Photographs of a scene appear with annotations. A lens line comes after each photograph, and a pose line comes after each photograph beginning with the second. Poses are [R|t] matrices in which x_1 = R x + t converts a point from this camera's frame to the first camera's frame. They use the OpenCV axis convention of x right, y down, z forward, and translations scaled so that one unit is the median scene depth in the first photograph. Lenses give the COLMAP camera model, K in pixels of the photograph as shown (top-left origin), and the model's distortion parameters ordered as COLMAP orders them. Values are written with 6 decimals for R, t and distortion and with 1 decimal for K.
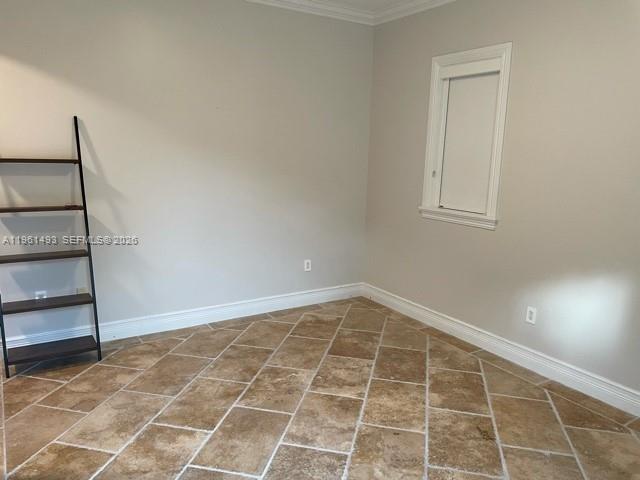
lens RADIAL K [[495.4, 0, 321.5], [0, 495.4, 242.4], [0, 0, 1]] dist [0.059826, -0.069232]
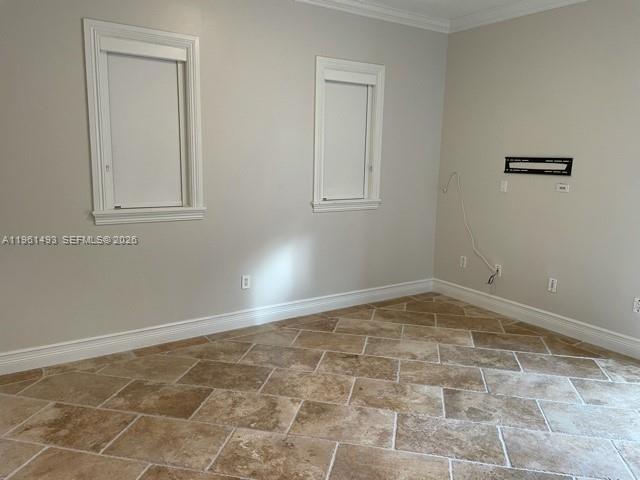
lens RADIAL K [[495.4, 0, 322.8], [0, 495.4, 236.8], [0, 0, 1]] dist [0.059826, -0.069232]
pose [[-0.040980, -0.195643, 0.979819, -0.715857], [0.164090, 0.966010, 0.199749, -0.161088], [-0.985594, 0.168964, -0.007483, 0.810631]]
